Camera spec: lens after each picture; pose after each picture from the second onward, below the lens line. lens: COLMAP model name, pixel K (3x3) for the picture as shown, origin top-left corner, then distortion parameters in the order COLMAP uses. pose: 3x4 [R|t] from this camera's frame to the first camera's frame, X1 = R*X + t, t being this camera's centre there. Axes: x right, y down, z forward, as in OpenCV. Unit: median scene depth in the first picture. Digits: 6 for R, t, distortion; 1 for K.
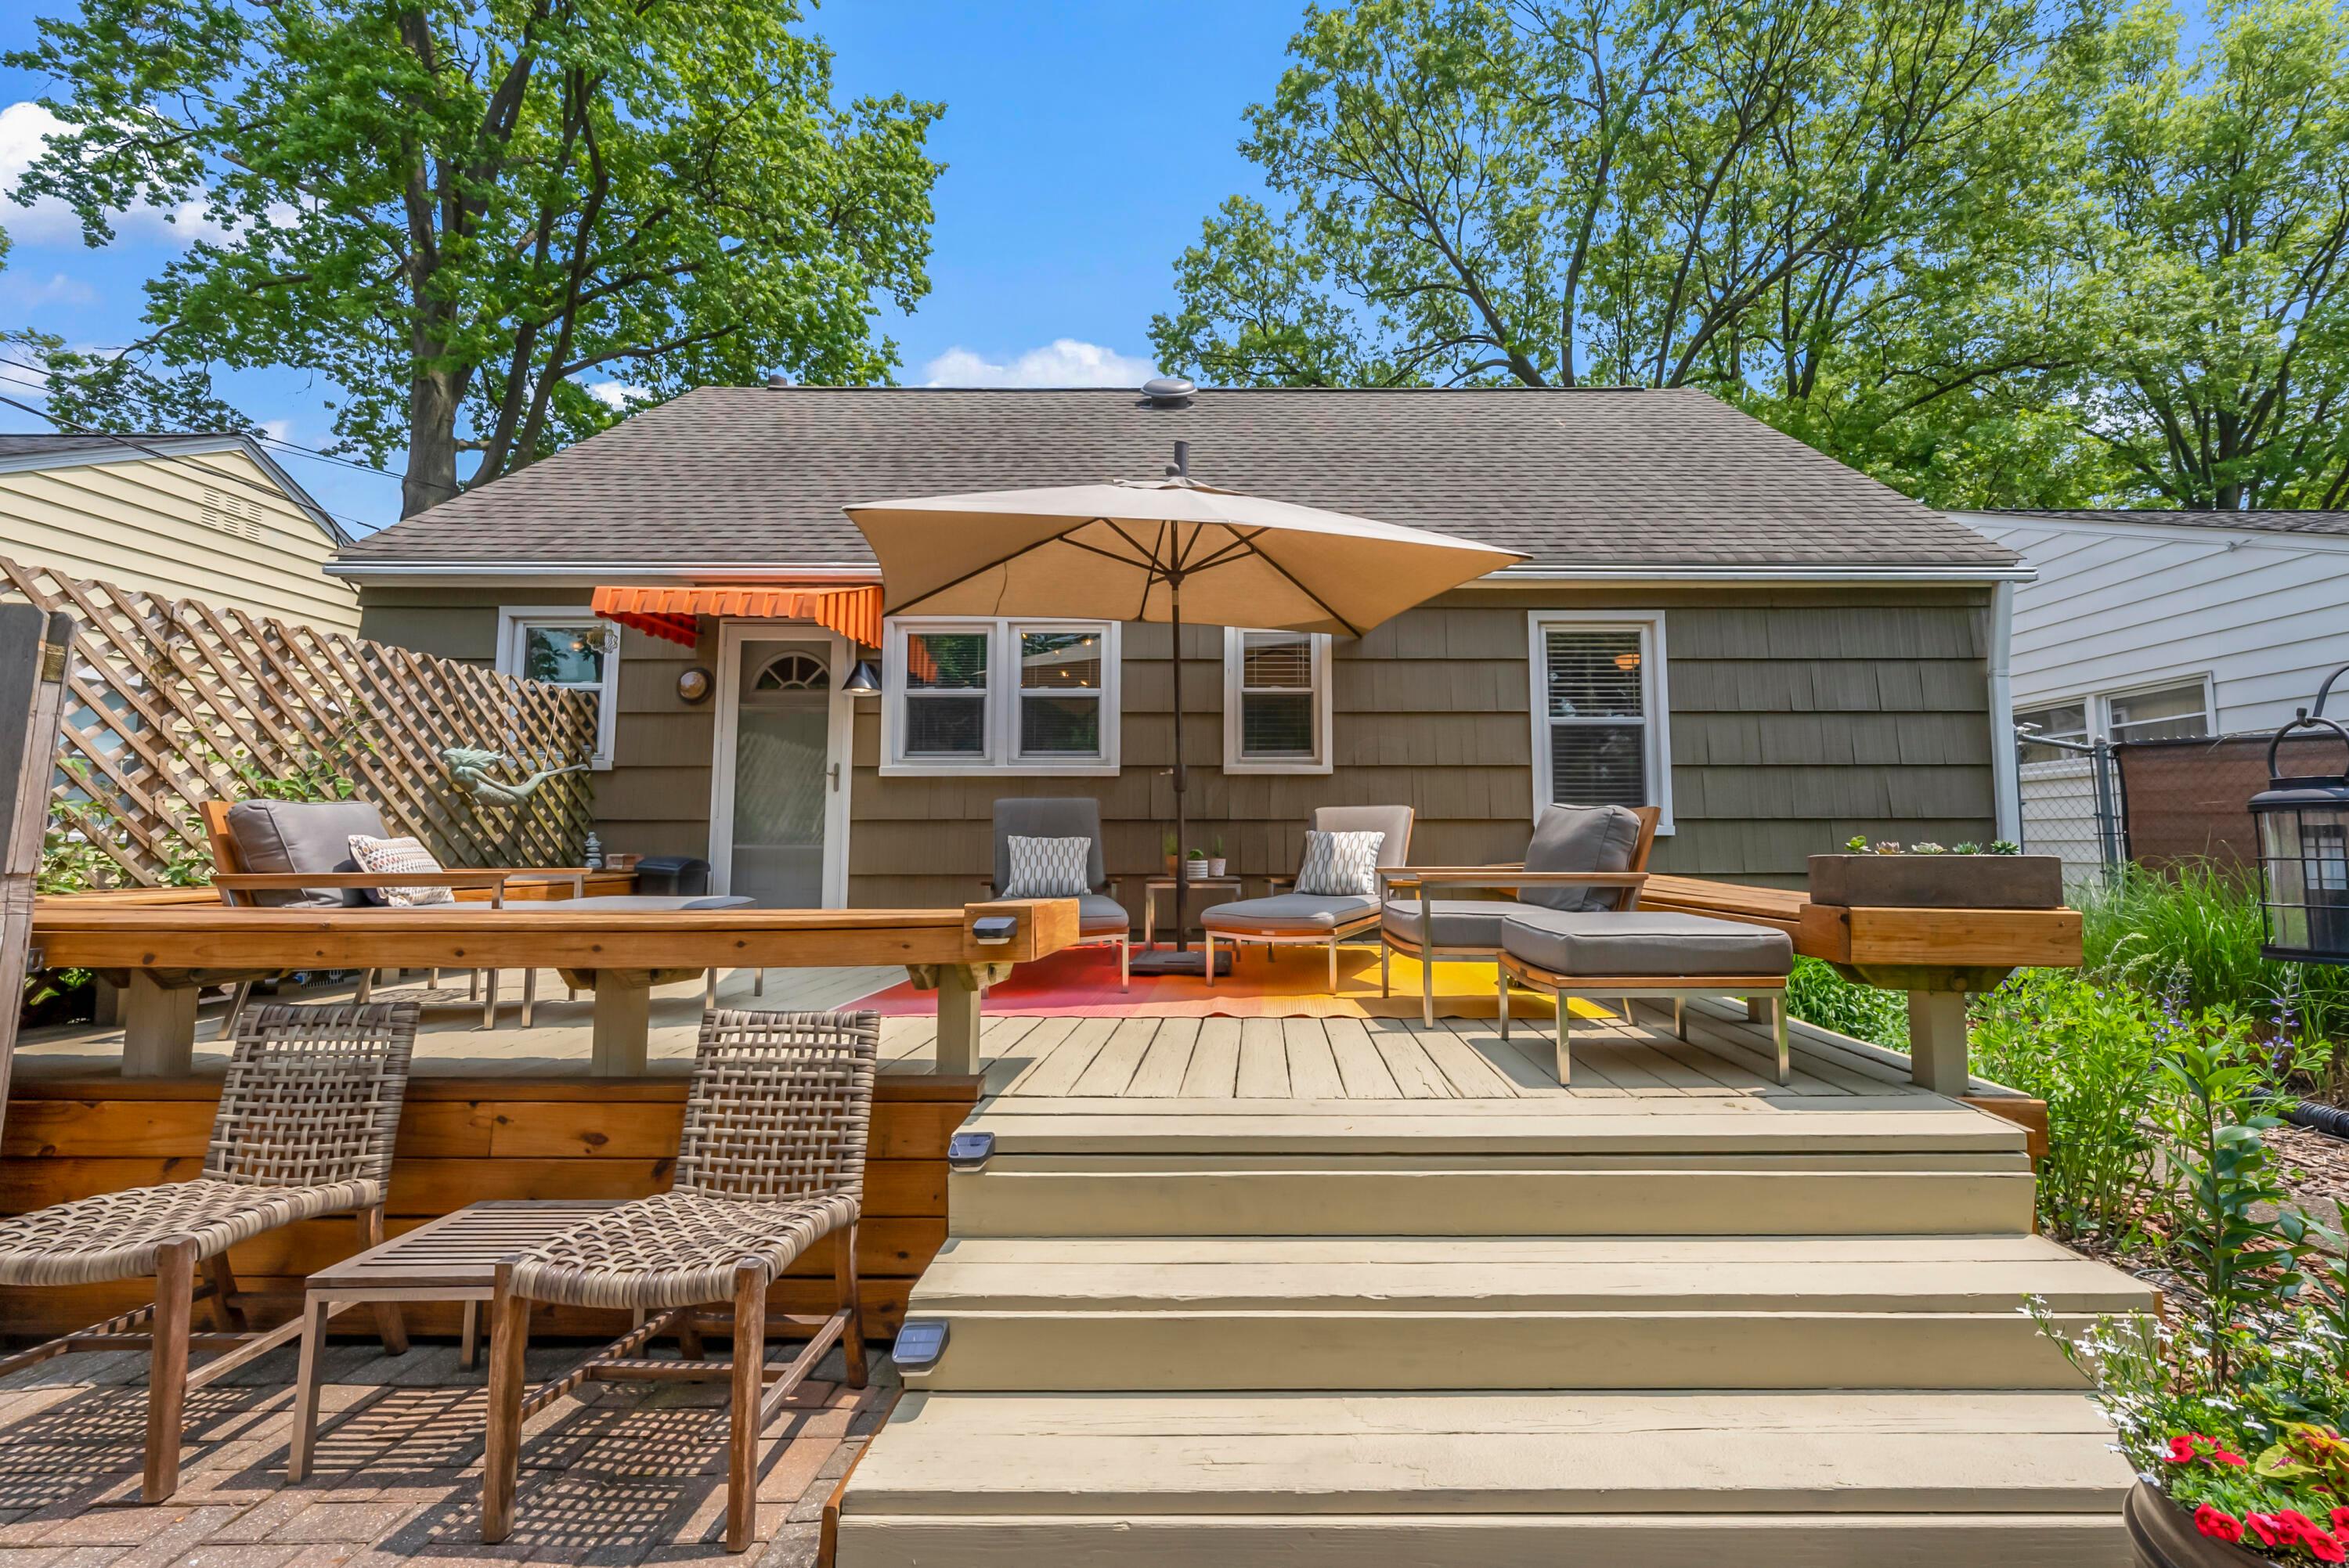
lens RADIAL K [[906.4, 0, 1226.1], [0, 906.4, 776.6], [0, 0, 1]] dist [-0.002542, -0.000330]
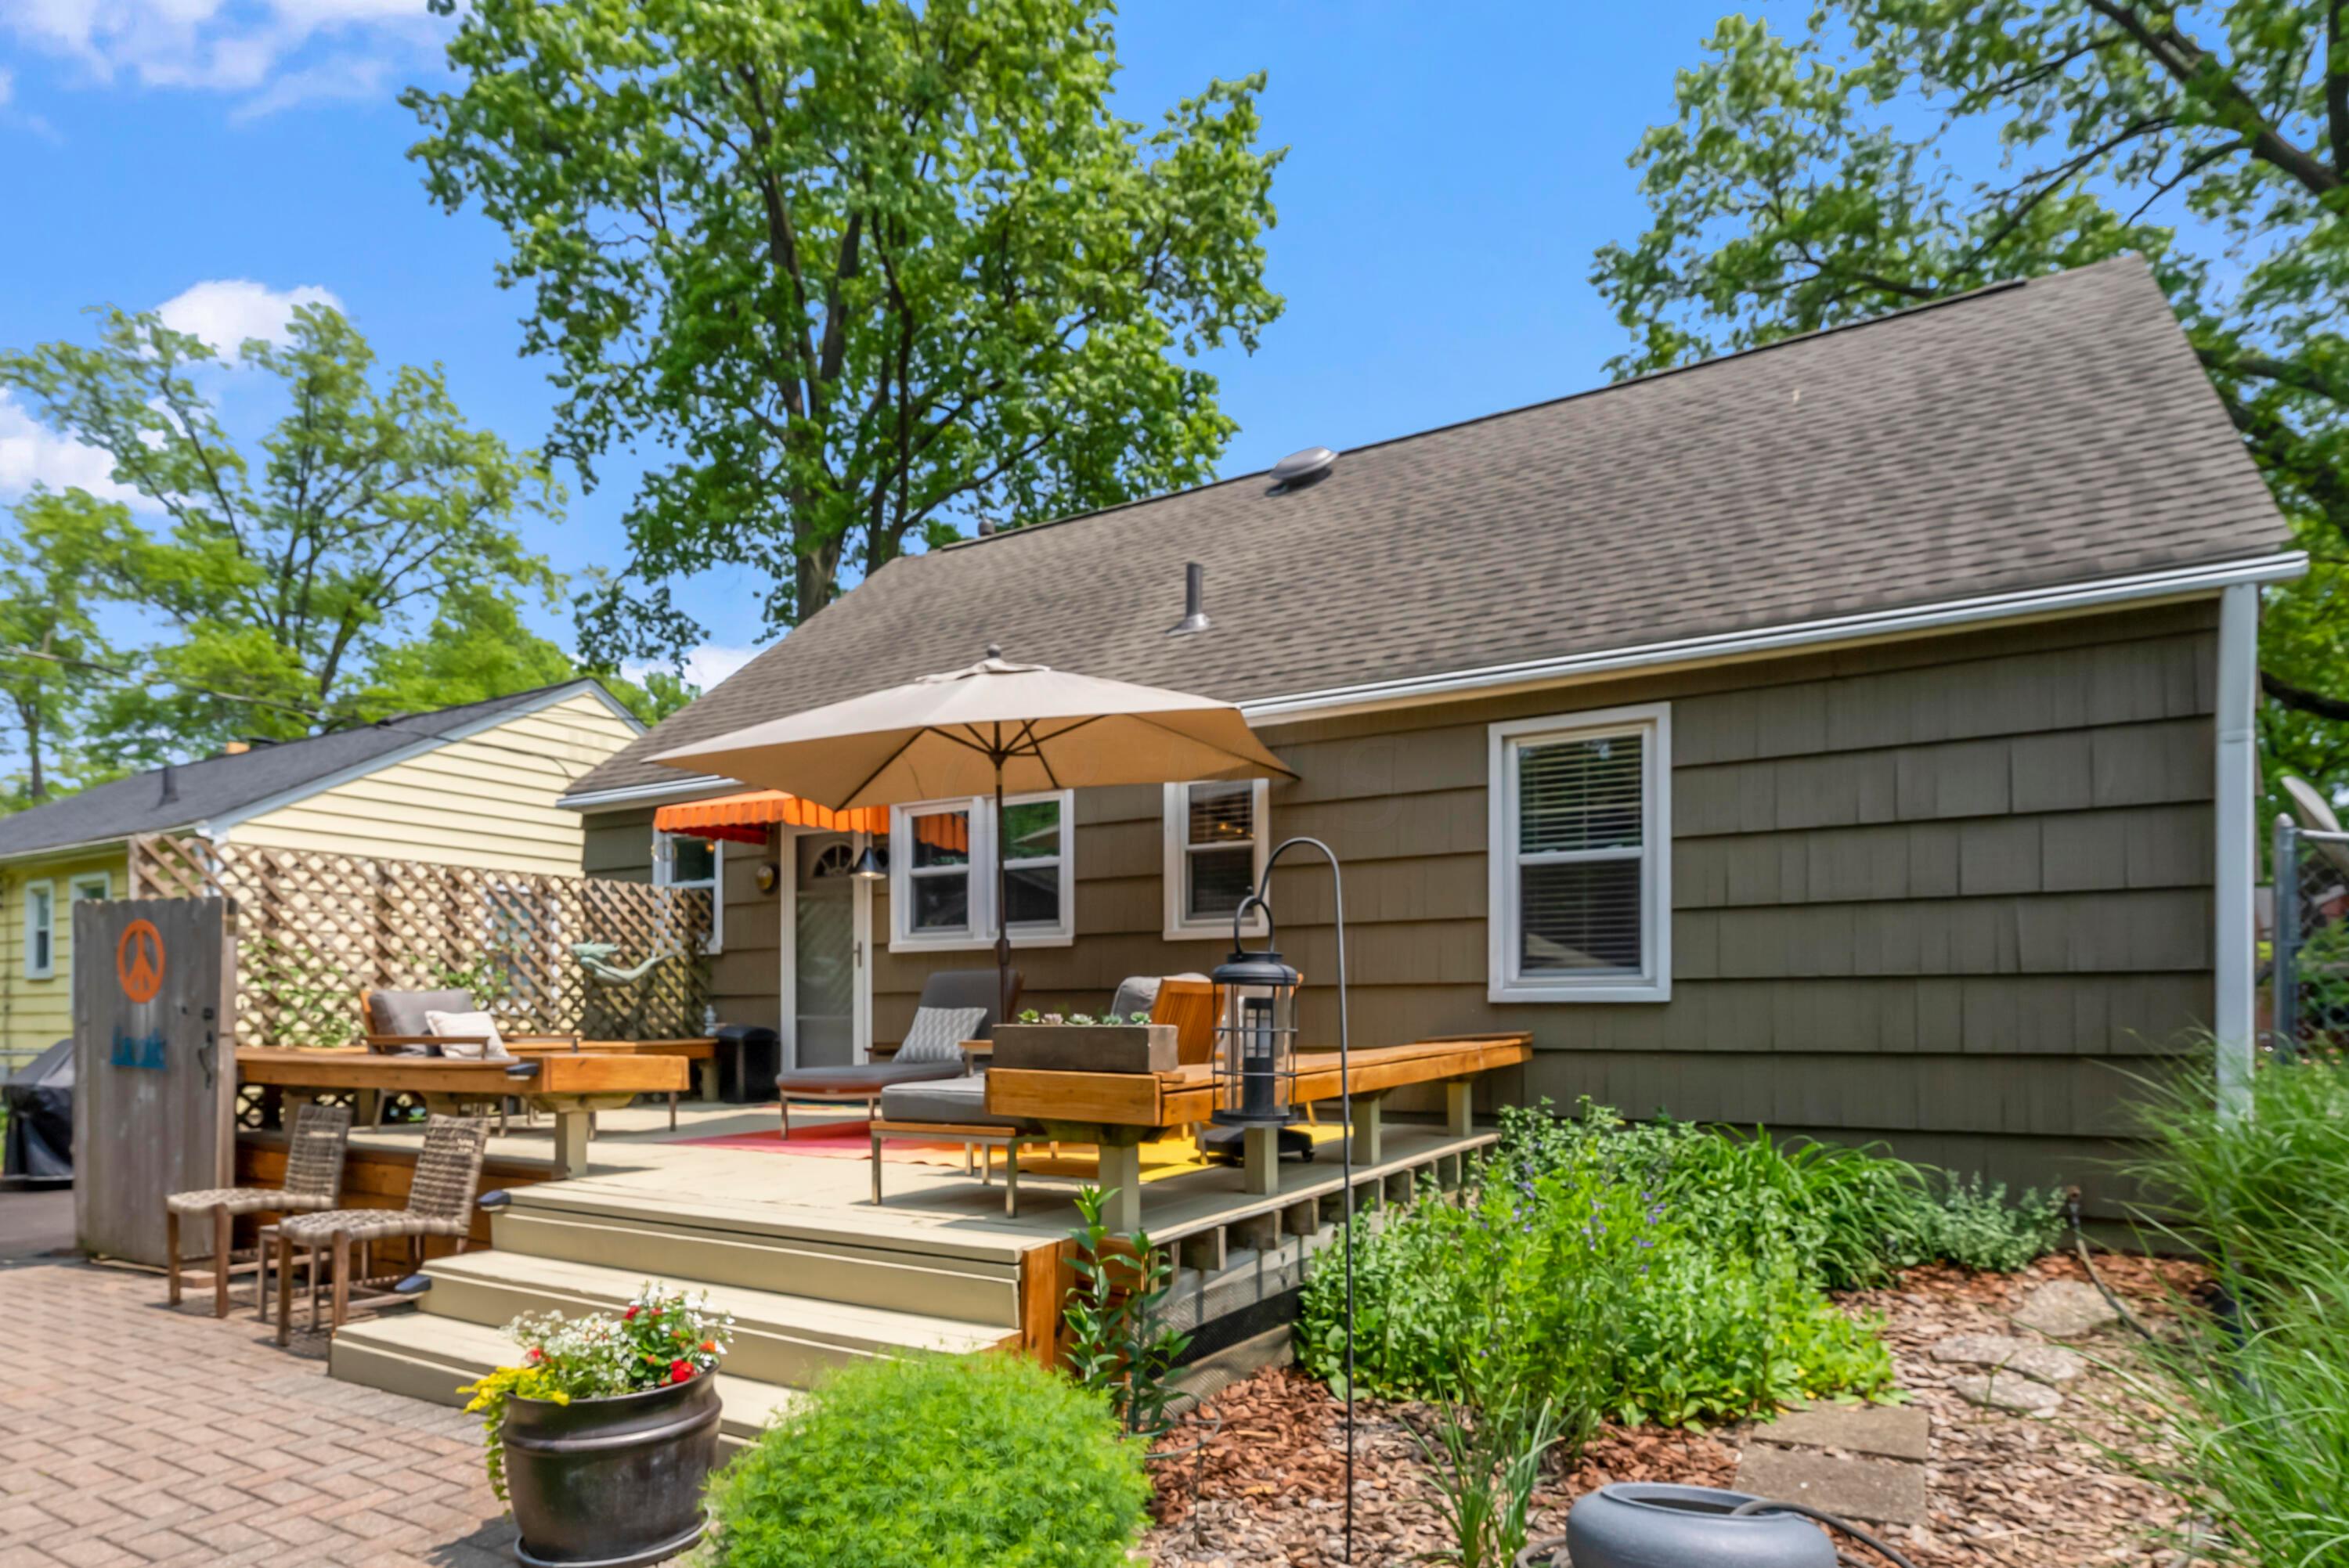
lens RADIAL K [[1242.9, 0, 1183.5], [0, 1242.9, 1013.4], [0, 0, 1]] dist [0.000607, 0.000319]
pose [[0.863779, -0.002325, -0.503865, 0.658638], [0.040674, 0.997048, 0.065127, -0.010297], [0.502226, -0.076750, 0.861324, -0.106942]]
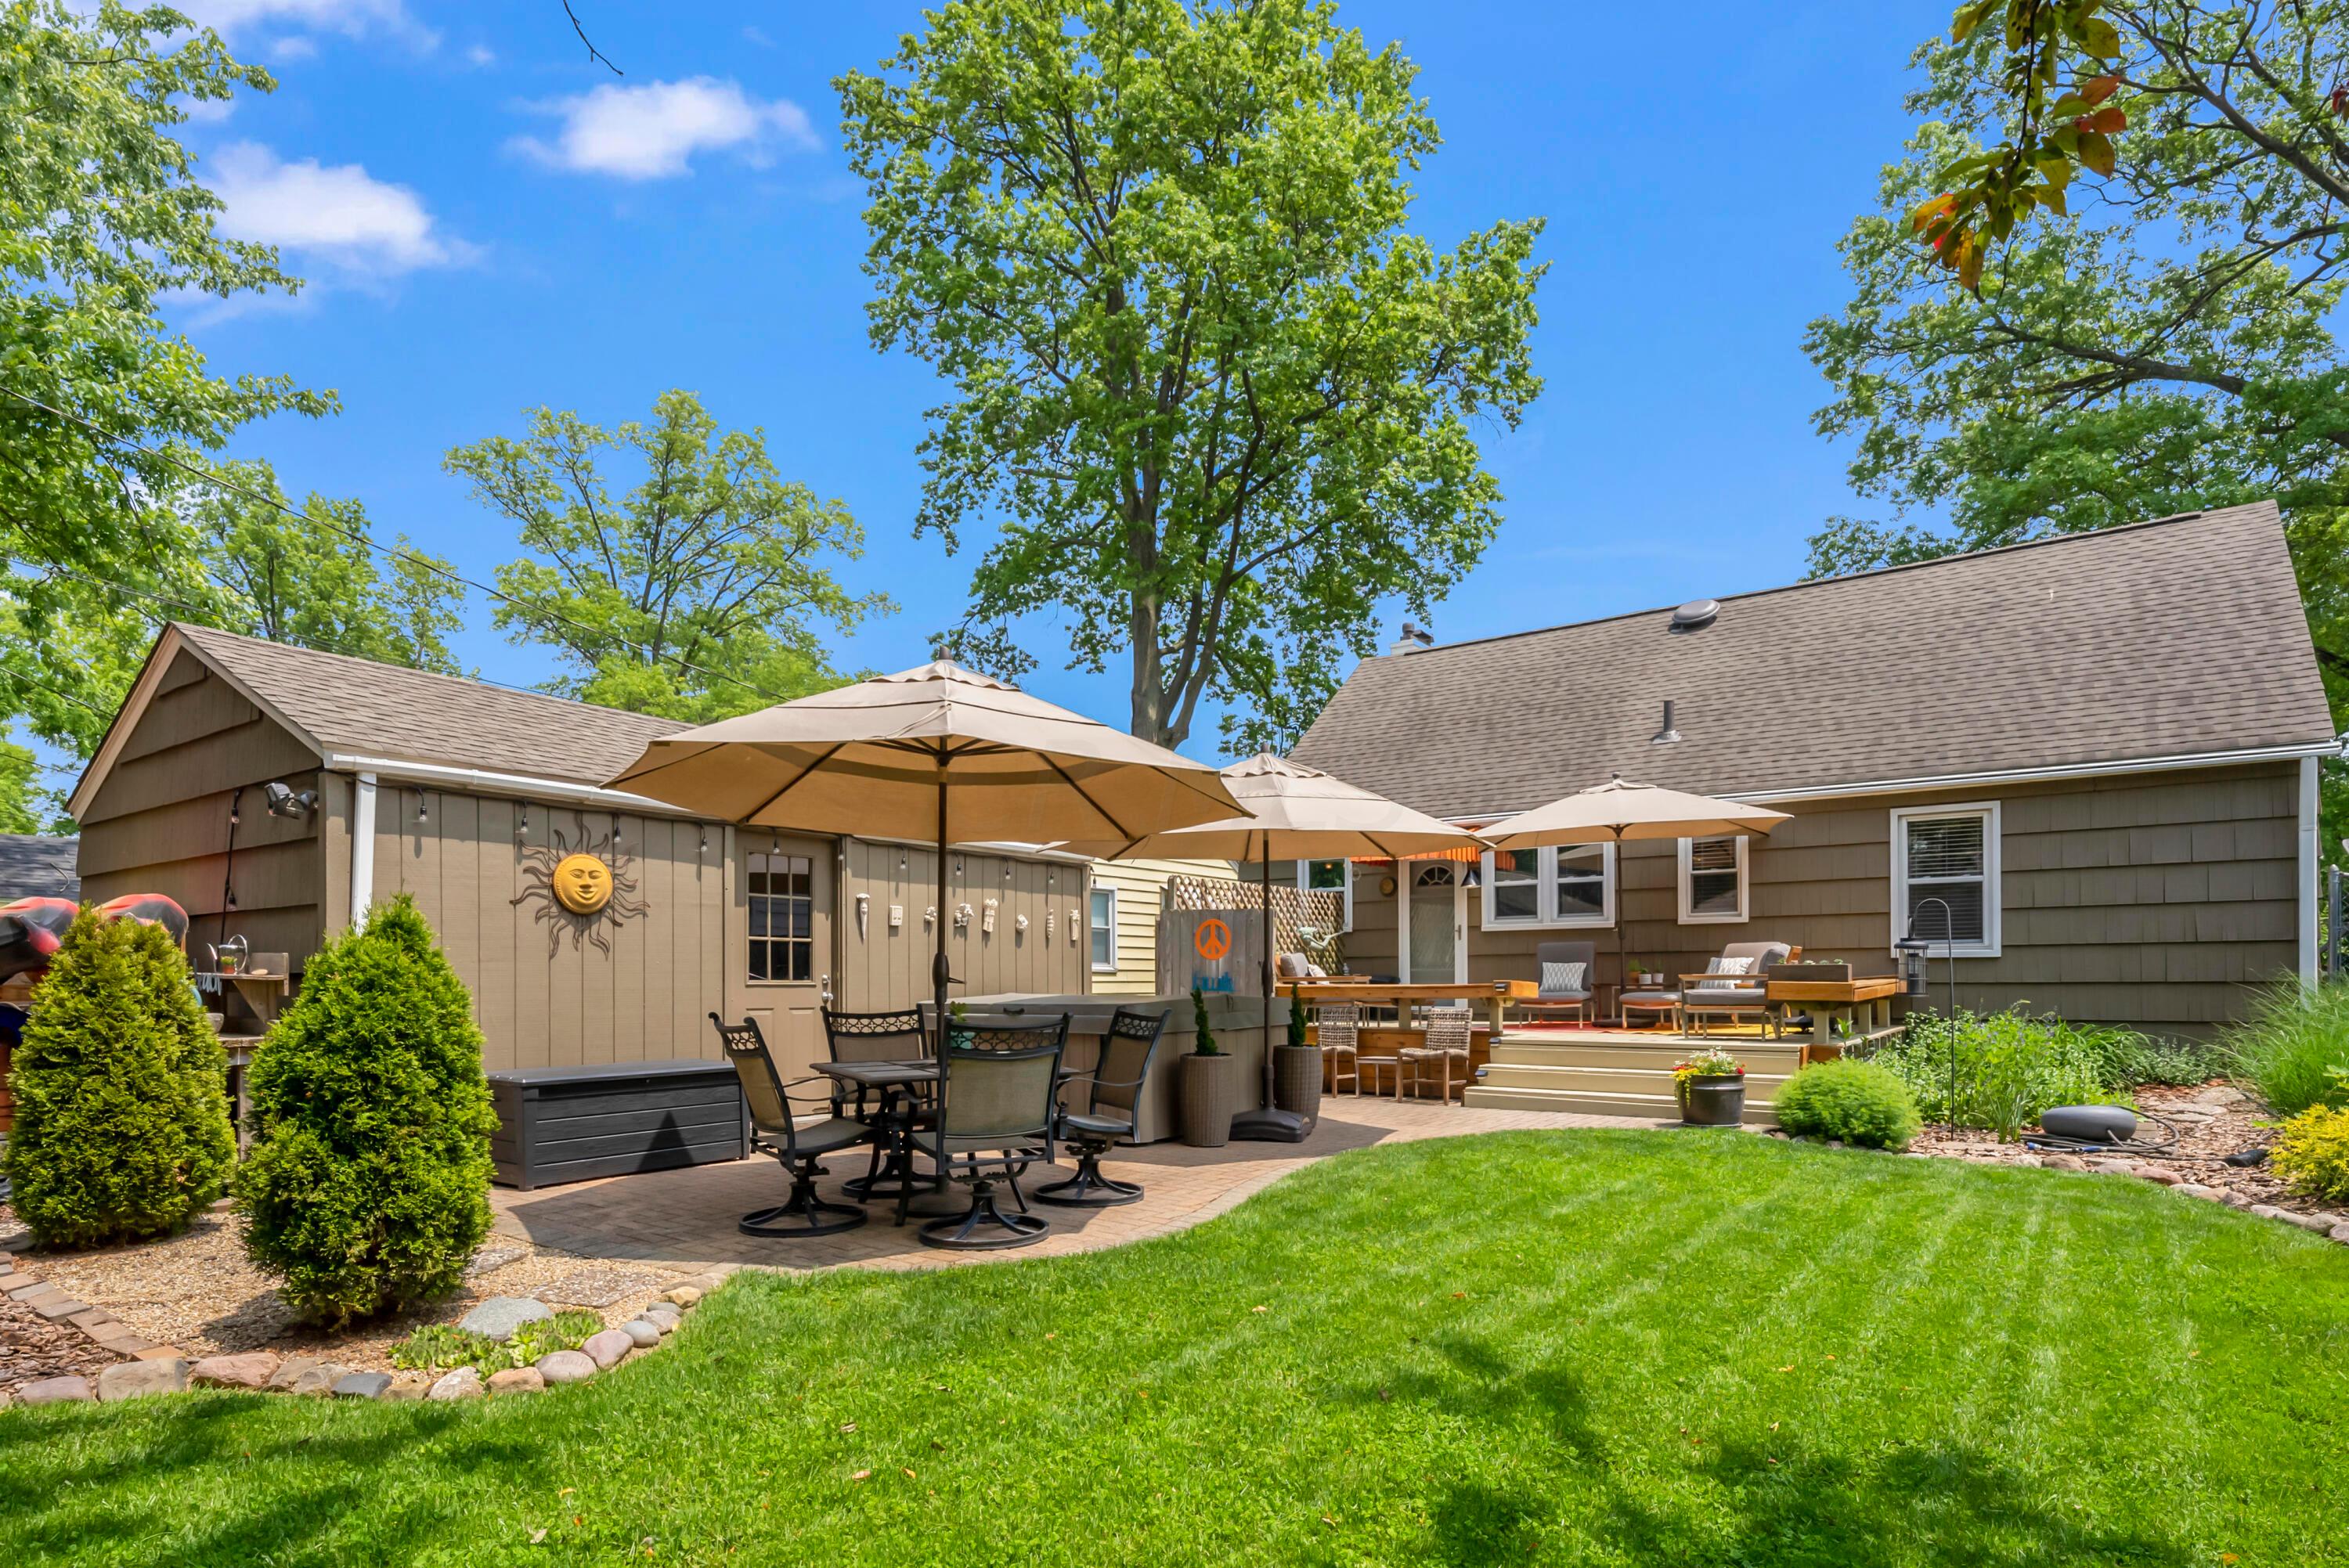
lens RADIAL K [[1228.7, 0, 1175.4], [0, 1228.7, 975.7], [0, 0, 1]] dist [-0.001808, -0.000871]
pose [[0.806081, -0.004628, -0.591786, 0.584635], [0.047966, 0.997190, 0.057538, -0.082145], [0.589857, -0.074766, 0.804039, -1.362955]]
